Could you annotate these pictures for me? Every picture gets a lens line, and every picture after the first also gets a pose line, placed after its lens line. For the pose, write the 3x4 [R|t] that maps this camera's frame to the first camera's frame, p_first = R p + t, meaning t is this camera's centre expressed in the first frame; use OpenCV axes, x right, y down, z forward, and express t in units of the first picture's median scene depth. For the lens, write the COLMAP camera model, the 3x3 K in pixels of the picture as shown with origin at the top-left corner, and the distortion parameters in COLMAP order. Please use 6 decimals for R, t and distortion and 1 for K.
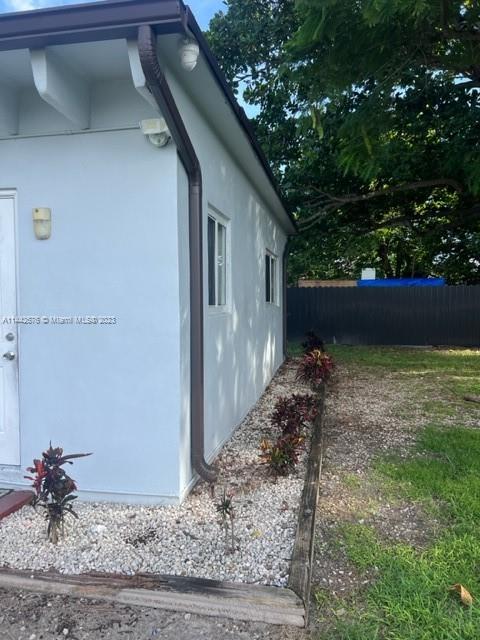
lens RADIAL K [[482.6, 0, 240.3], [0, 482.6, 320.9], [0, 0, 1]] dist [0.040814, -0.038940]
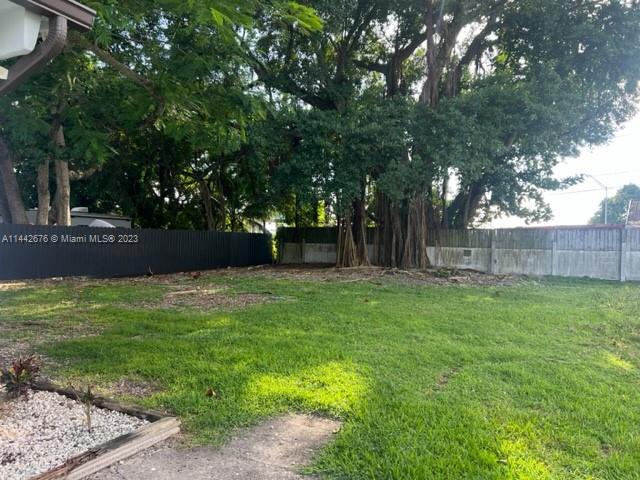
lens RADIAL K [[482.6, 0, 319.9], [0, 482.6, 240.7], [0, 0, 1]] dist [0.040814, -0.038940]
pose [[0.289585, 0.006970, 0.957127, -1.206389], [0.027128, 0.999512, -0.015487, 0.004103], [-0.956768, 0.030450, 0.289254, 0.024438]]
